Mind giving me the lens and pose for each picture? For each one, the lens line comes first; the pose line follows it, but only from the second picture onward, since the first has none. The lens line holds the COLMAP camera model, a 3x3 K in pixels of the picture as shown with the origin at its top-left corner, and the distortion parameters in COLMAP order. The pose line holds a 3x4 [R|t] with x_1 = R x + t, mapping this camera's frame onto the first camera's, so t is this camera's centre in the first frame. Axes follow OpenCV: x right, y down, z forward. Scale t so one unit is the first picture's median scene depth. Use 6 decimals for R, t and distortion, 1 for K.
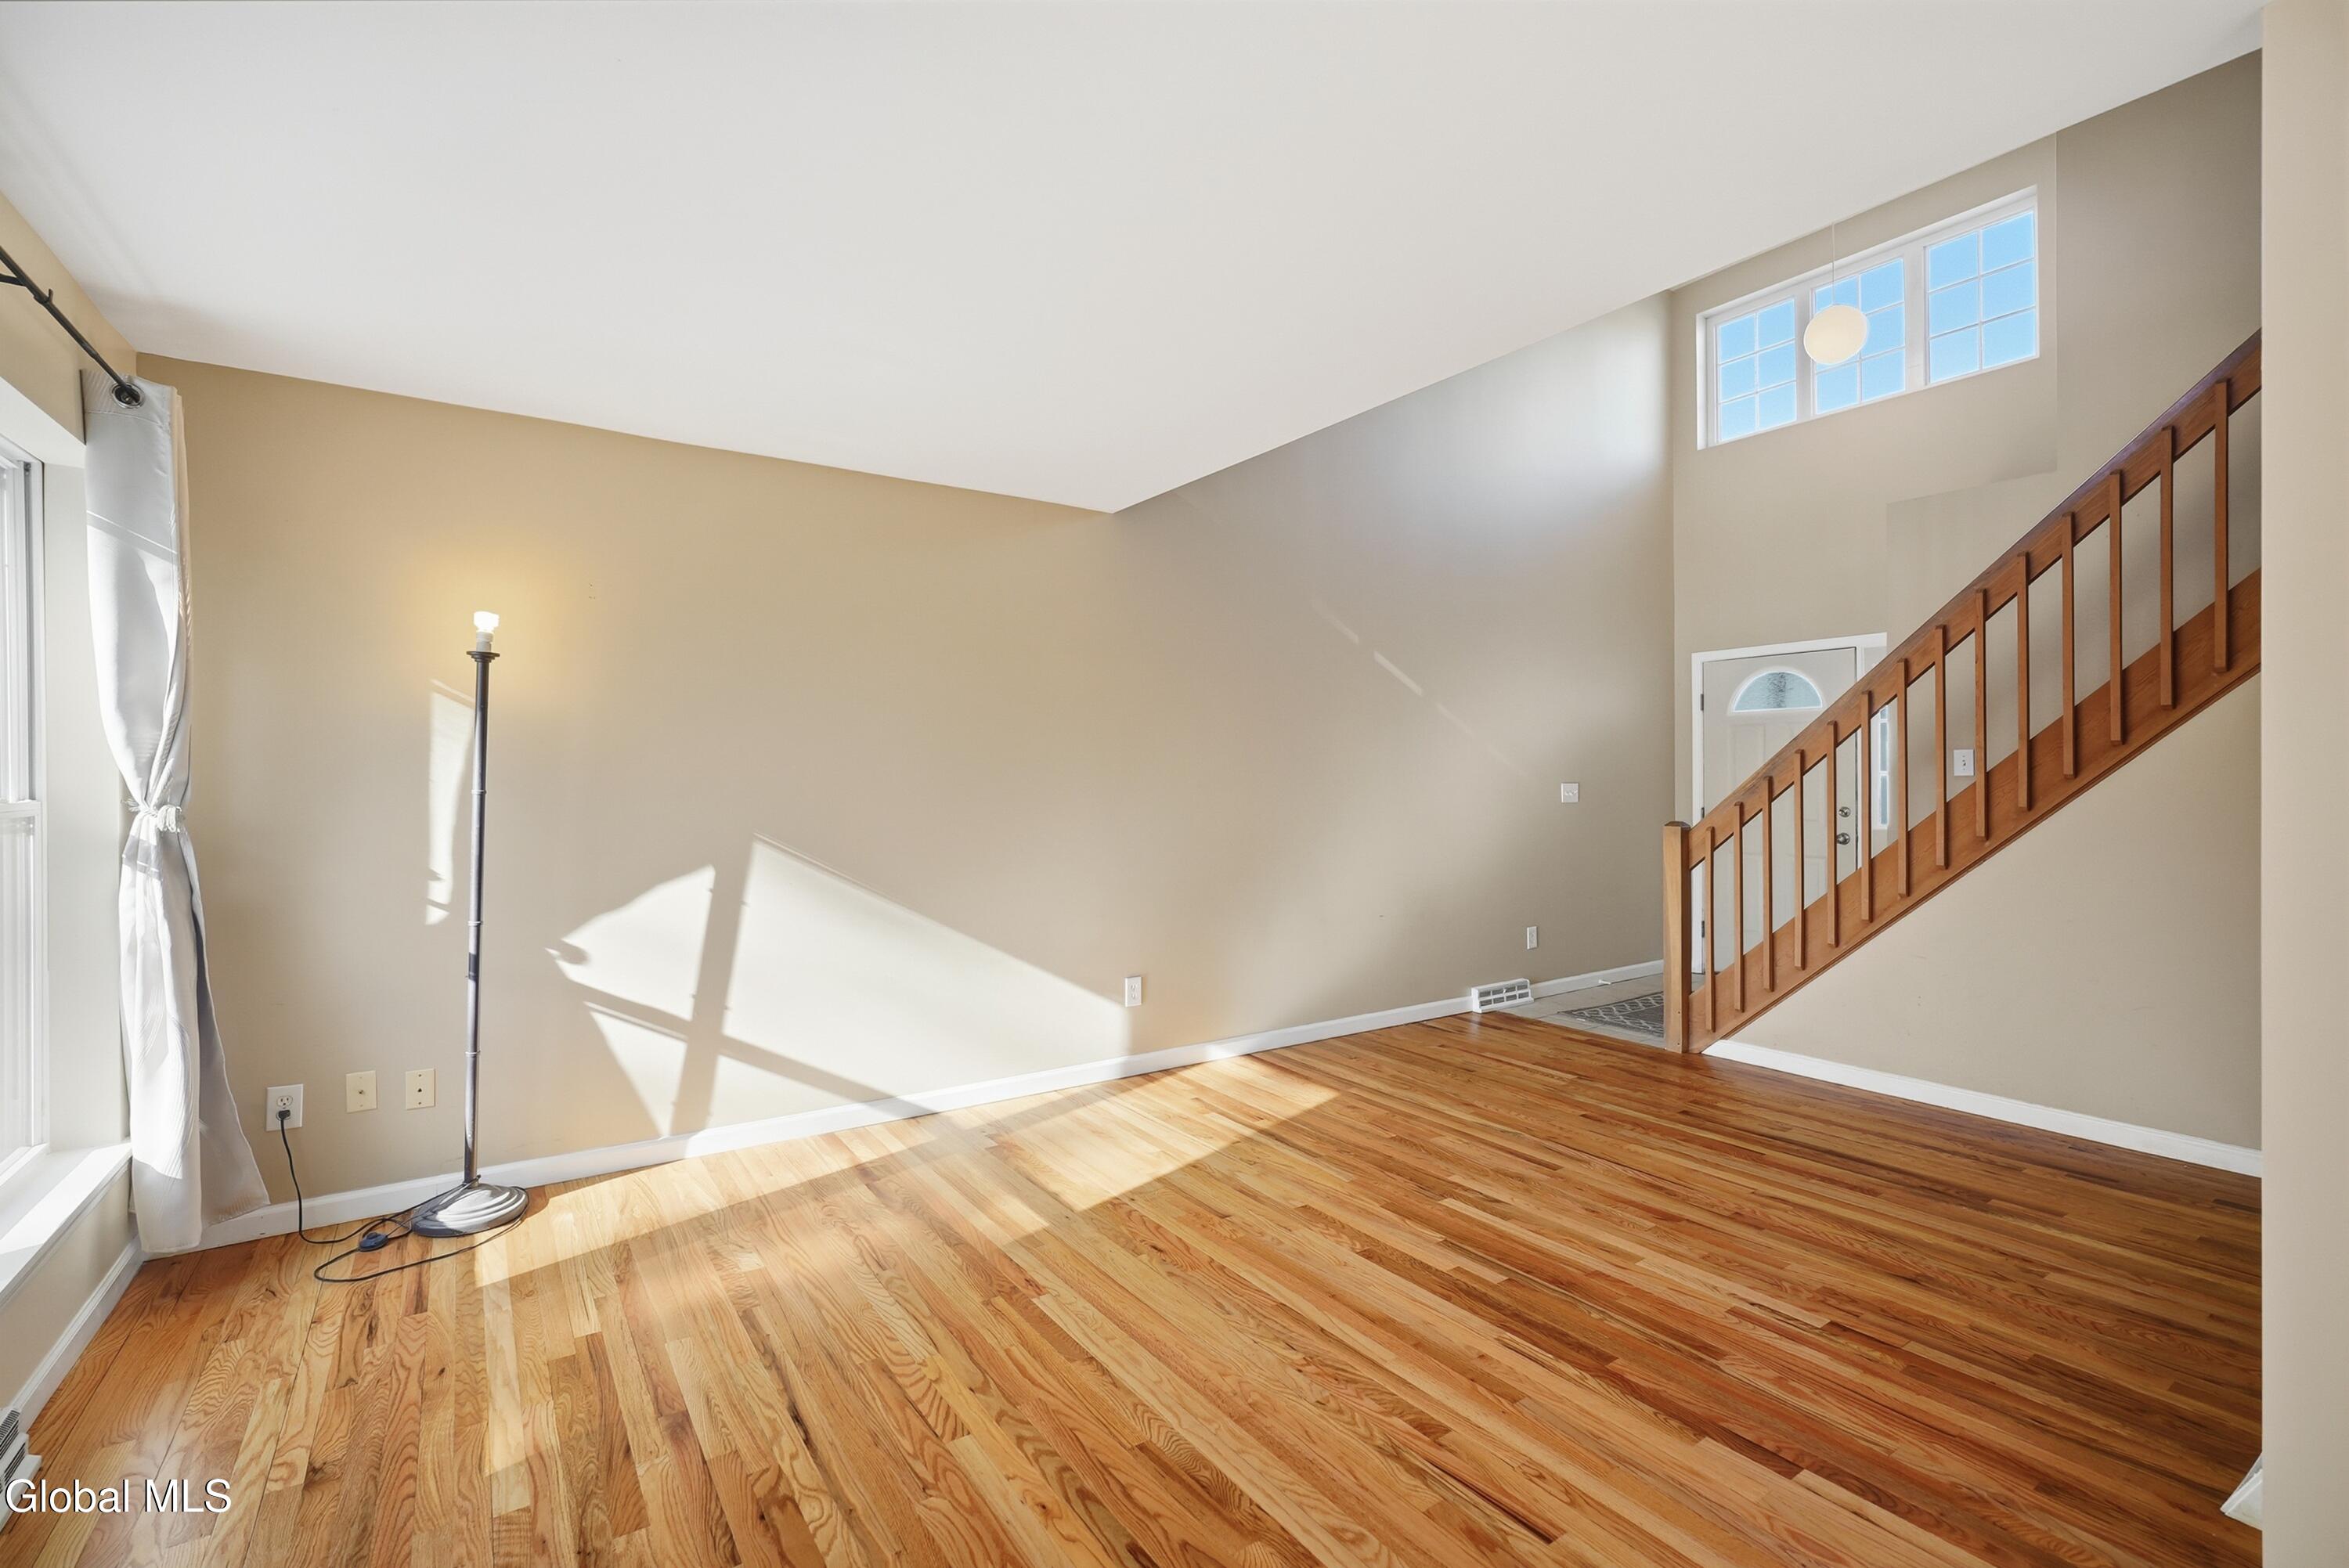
lens RADIAL K [[1044.7, 0, 1169.7], [0, 1044.7, 778.4], [0, 0, 1]] dist [-0.018940, 0.008809]
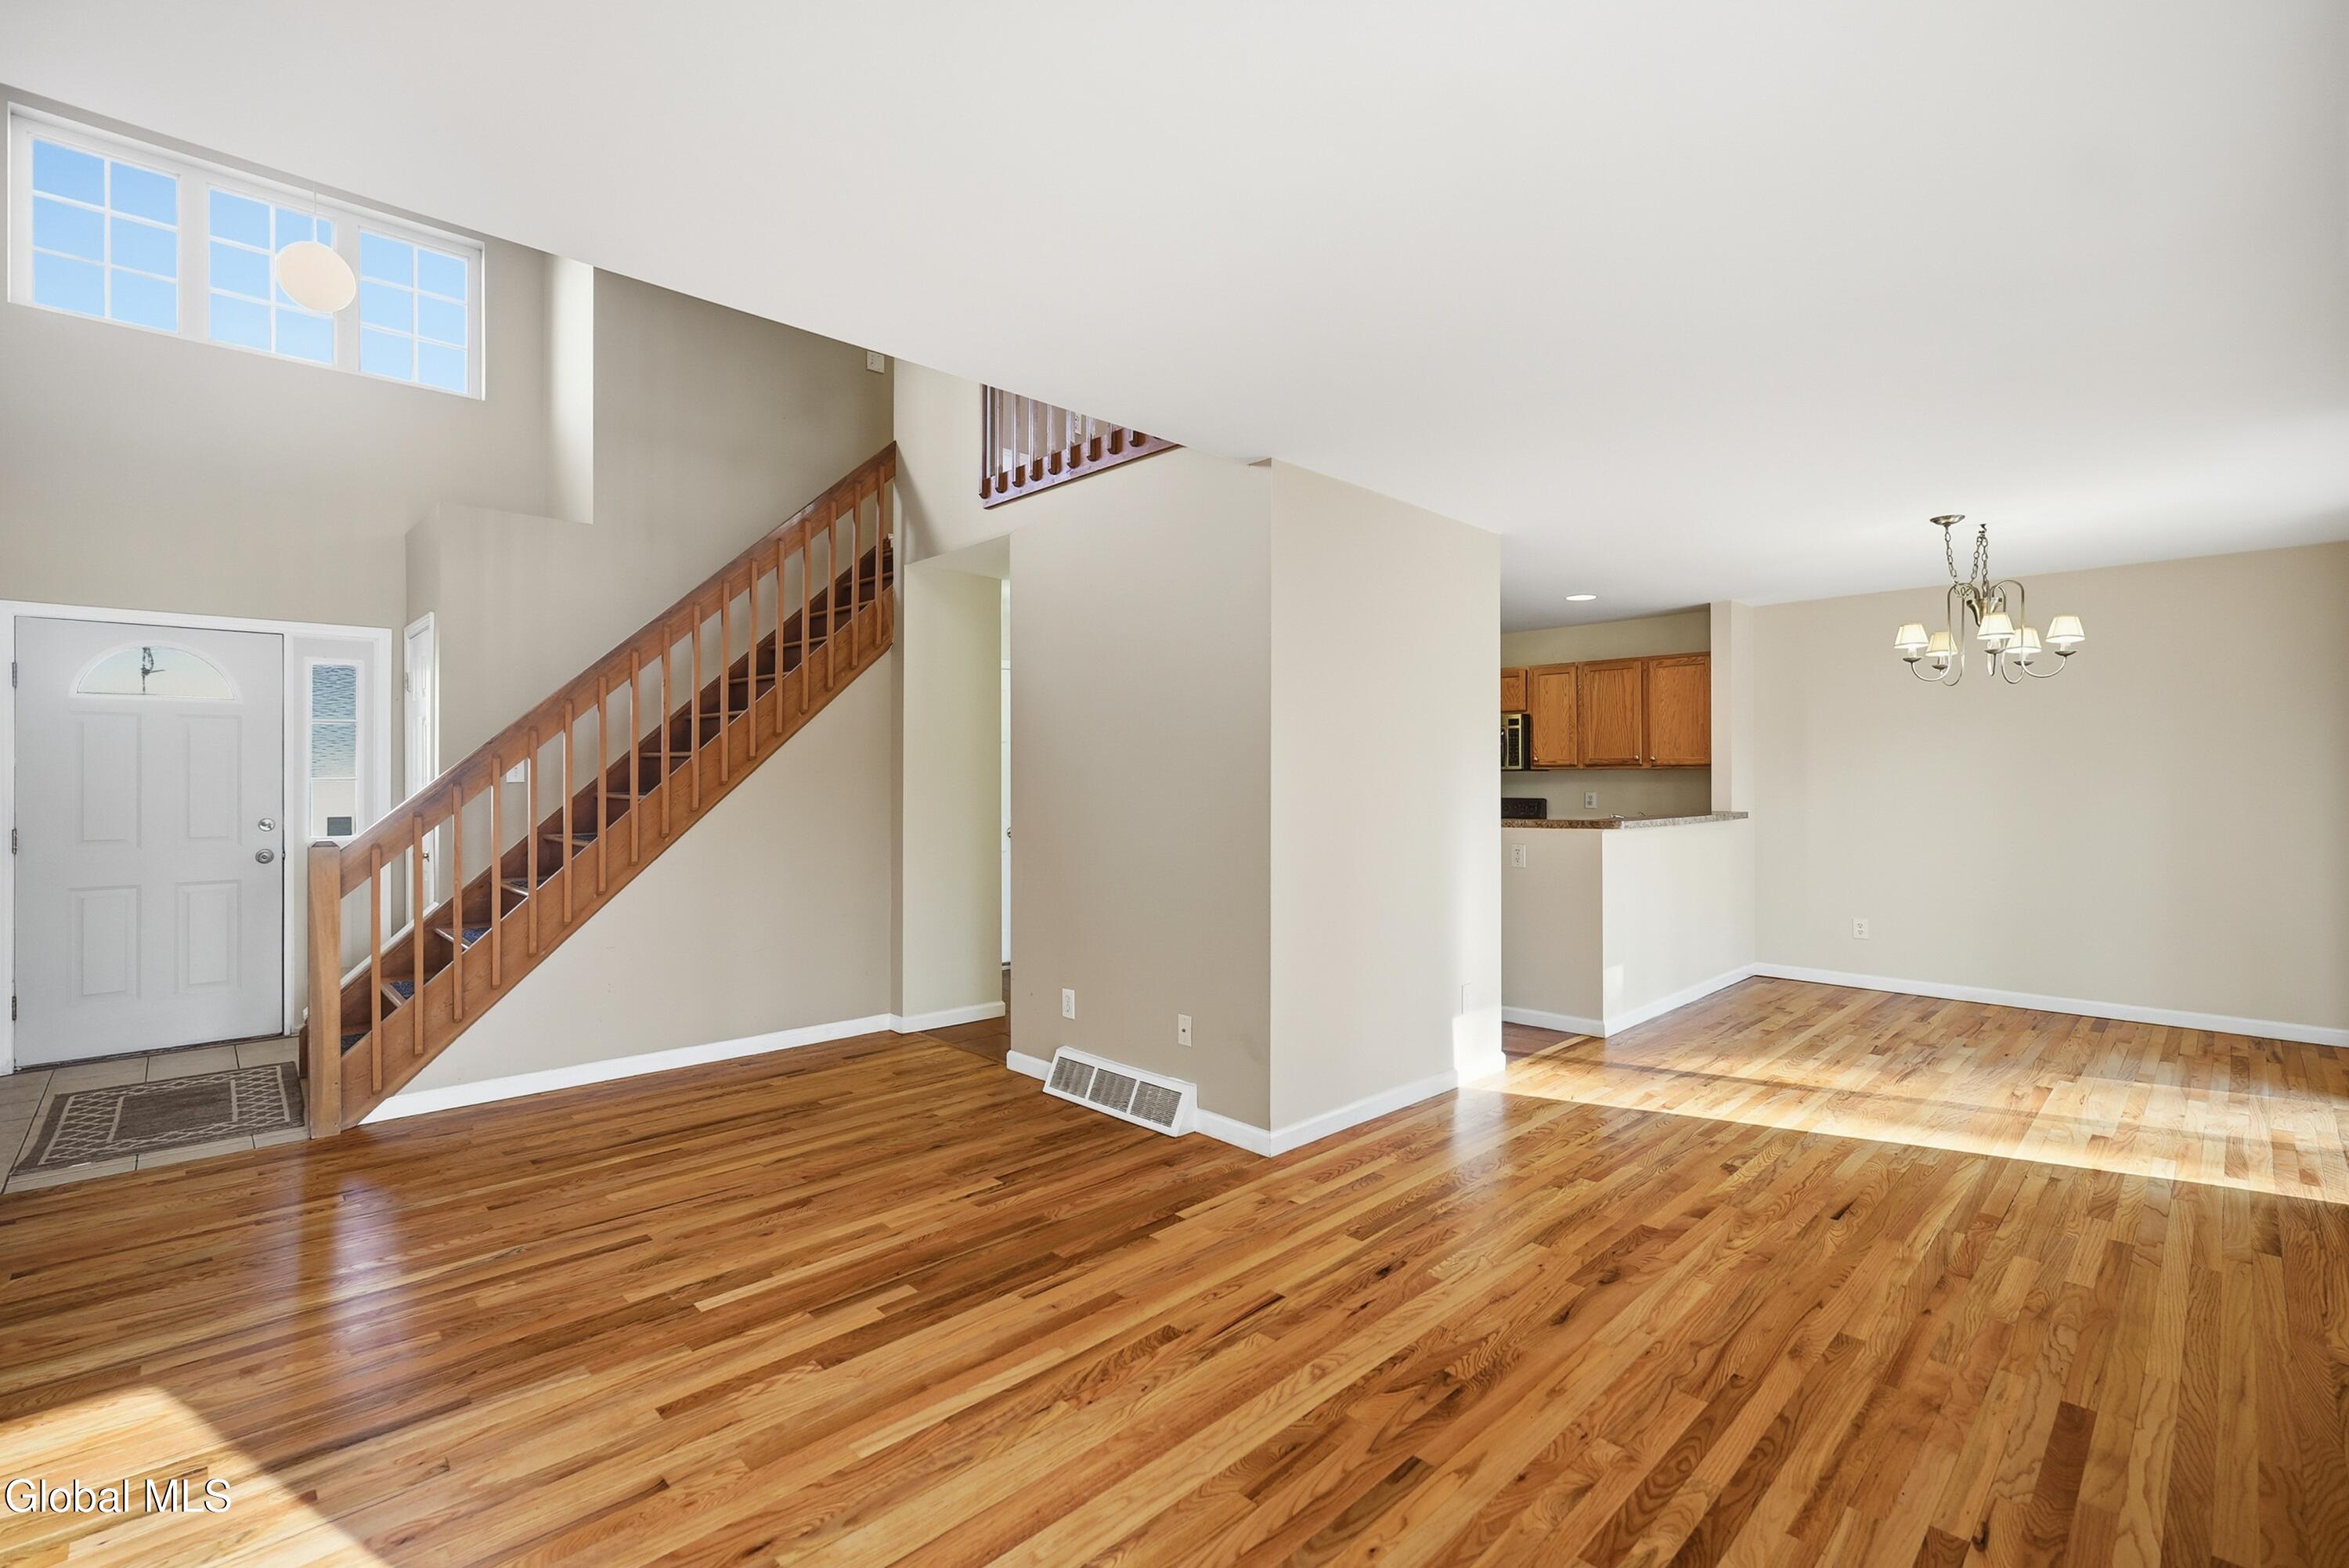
lens RADIAL K [[1044.7, 0, 1169.7], [0, 1044.7, 778.4], [0, 0, 1]] dist [-0.018940, 0.008809]
pose [[-0.164885, 0.003441, 0.986307, -0.630897], [0.005282, 0.999983, -0.002606, -0.001628], [-0.986299, 0.004780, -0.164900, 0.819563]]
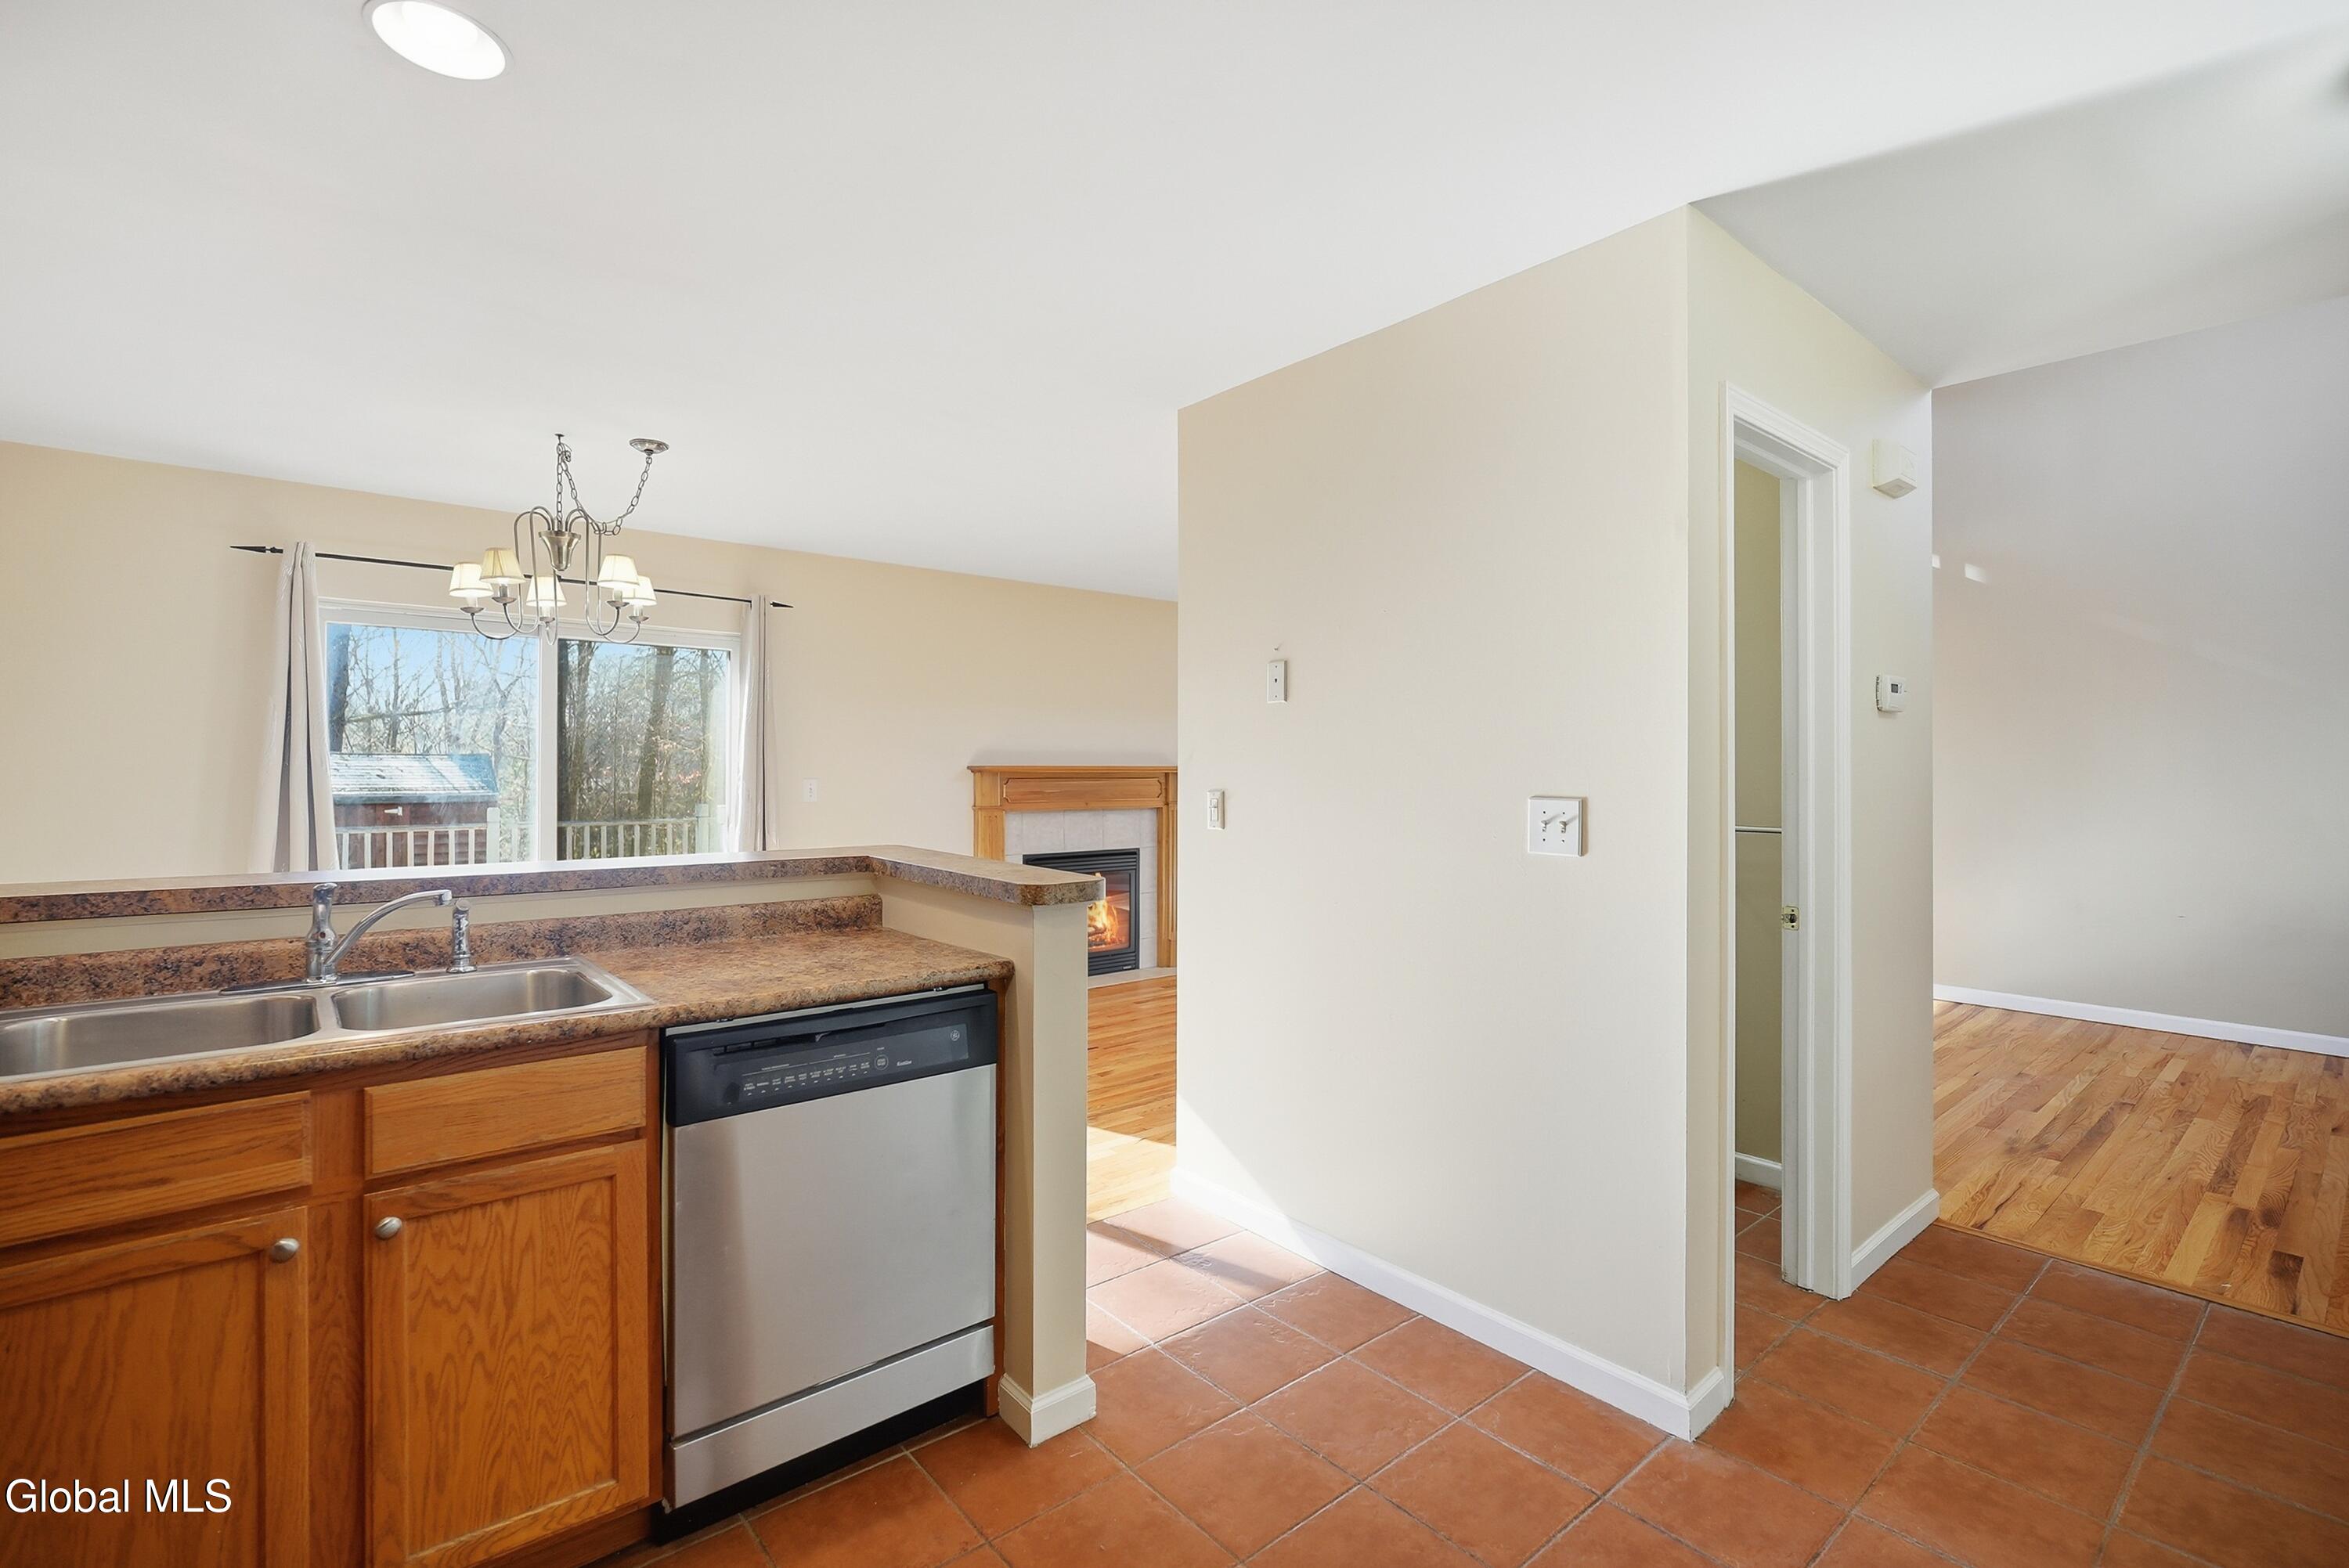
lens RADIAL K [[1044.7, 0, 1169.7], [0, 1044.7, 778.4], [0, 0, 1]] dist [-0.018940, 0.008809]
pose [[0.095014, 0.011803, -0.995406, 1.889528], [-0.007051, 0.999913, 0.011184, -0.004135], [0.995451, 0.005956, 0.095089, -0.035051]]
